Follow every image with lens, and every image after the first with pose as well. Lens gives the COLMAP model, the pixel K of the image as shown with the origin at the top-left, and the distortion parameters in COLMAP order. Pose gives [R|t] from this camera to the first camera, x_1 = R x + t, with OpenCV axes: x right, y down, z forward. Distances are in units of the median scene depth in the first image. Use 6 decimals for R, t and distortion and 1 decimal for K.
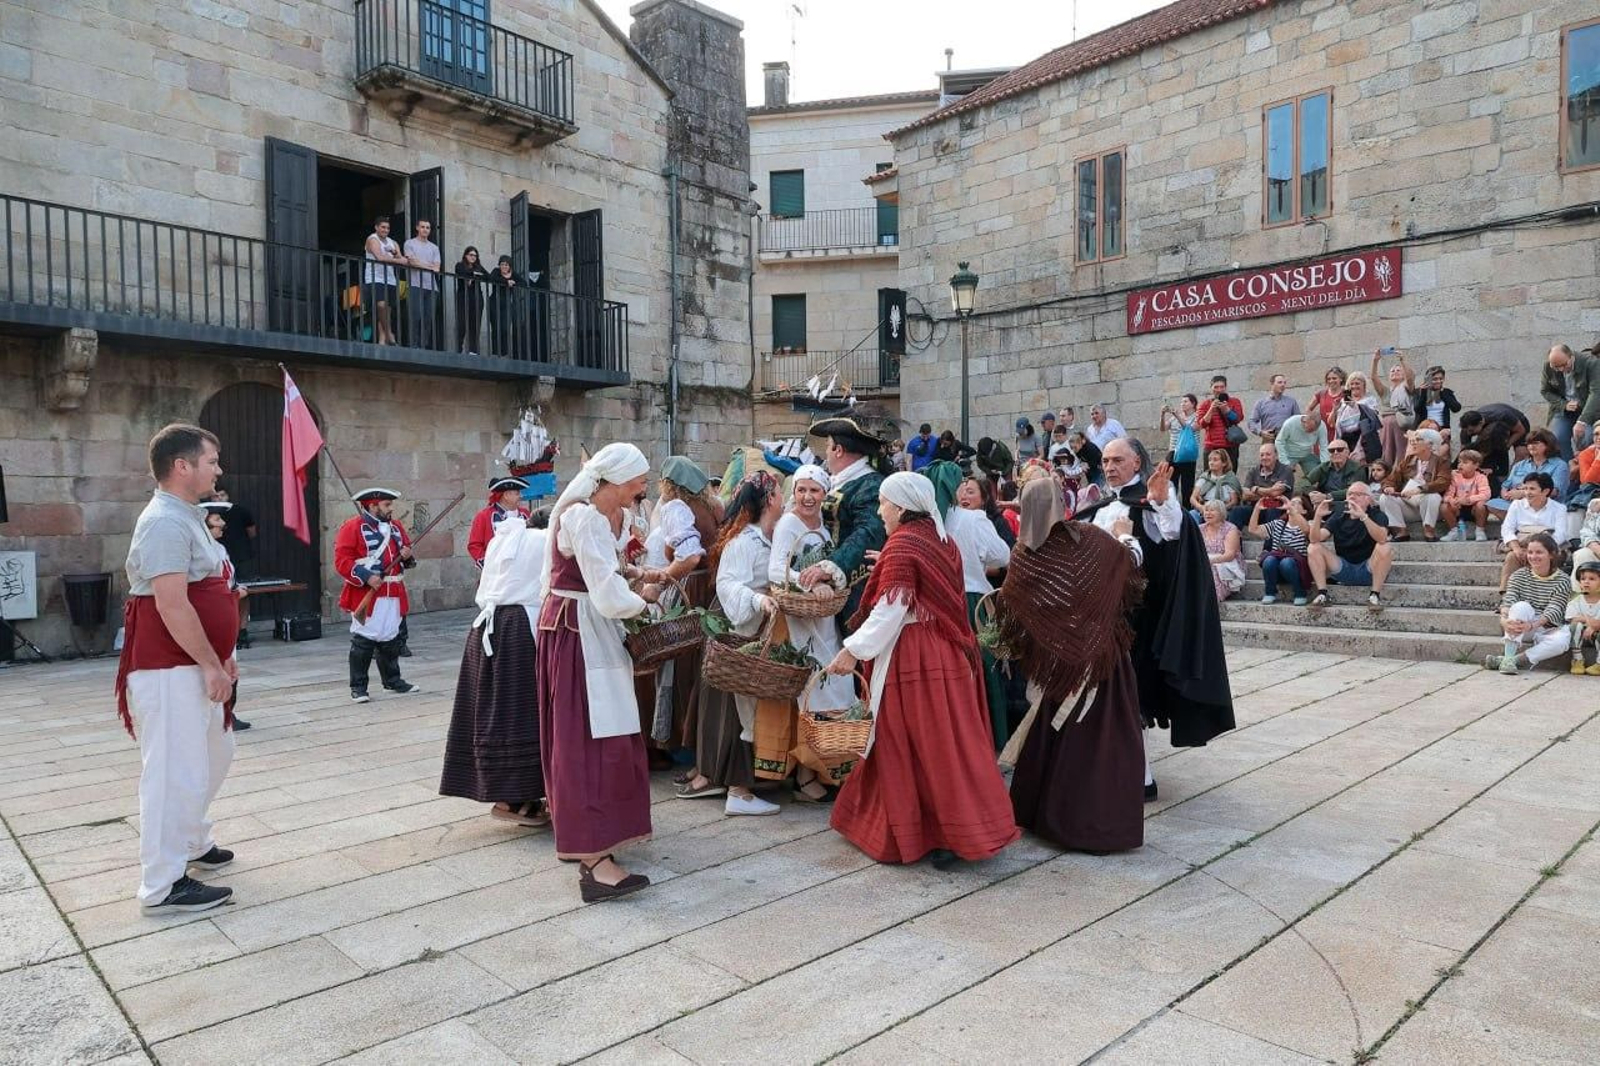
lens RADIAL K [[1026.2, 0, 800.0], [0, 1026.2, 533.0], [0, 0, 1]] dist [-0.003603, -0.001464]
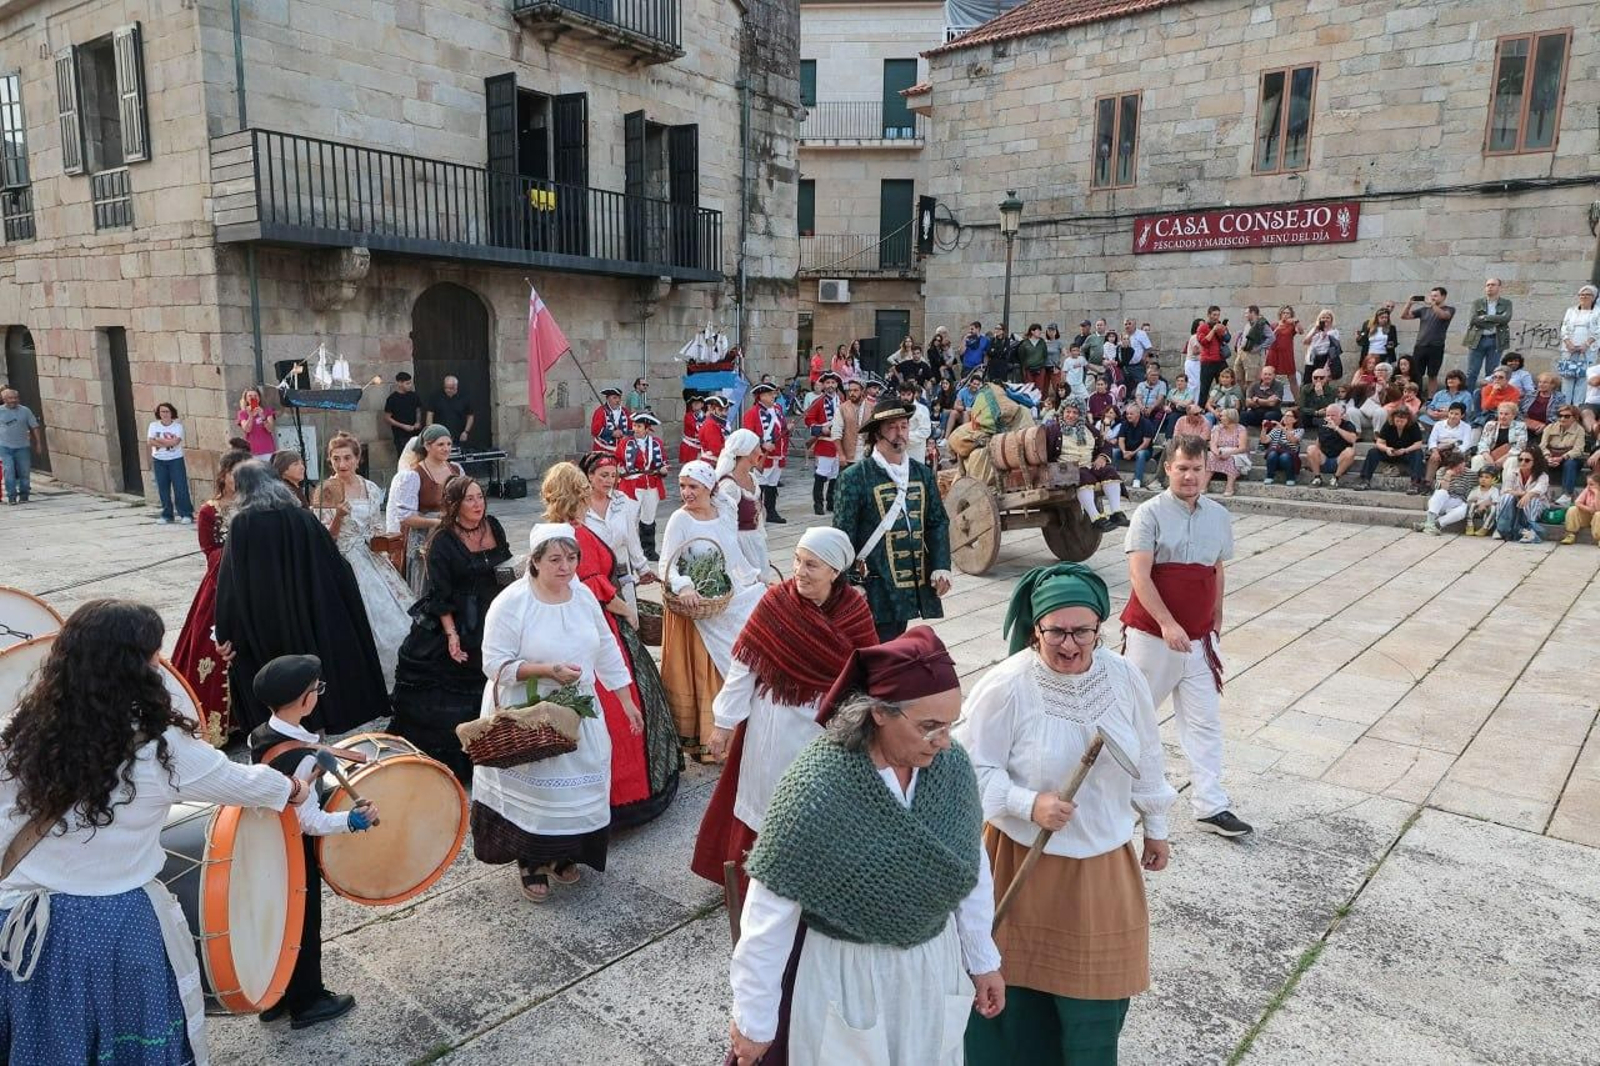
lens RADIAL K [[1015.8, 0, 800.0], [0, 1015.8, 533.0], [0, 0, 1]] dist [-0.005286, -0.000320]
pose [[0.995256, 0.007373, 0.097008, -0.201350], [-0.021656, 0.988896, 0.147025, -0.034963], [-0.094846, -0.148429, 0.984364, -0.213585]]
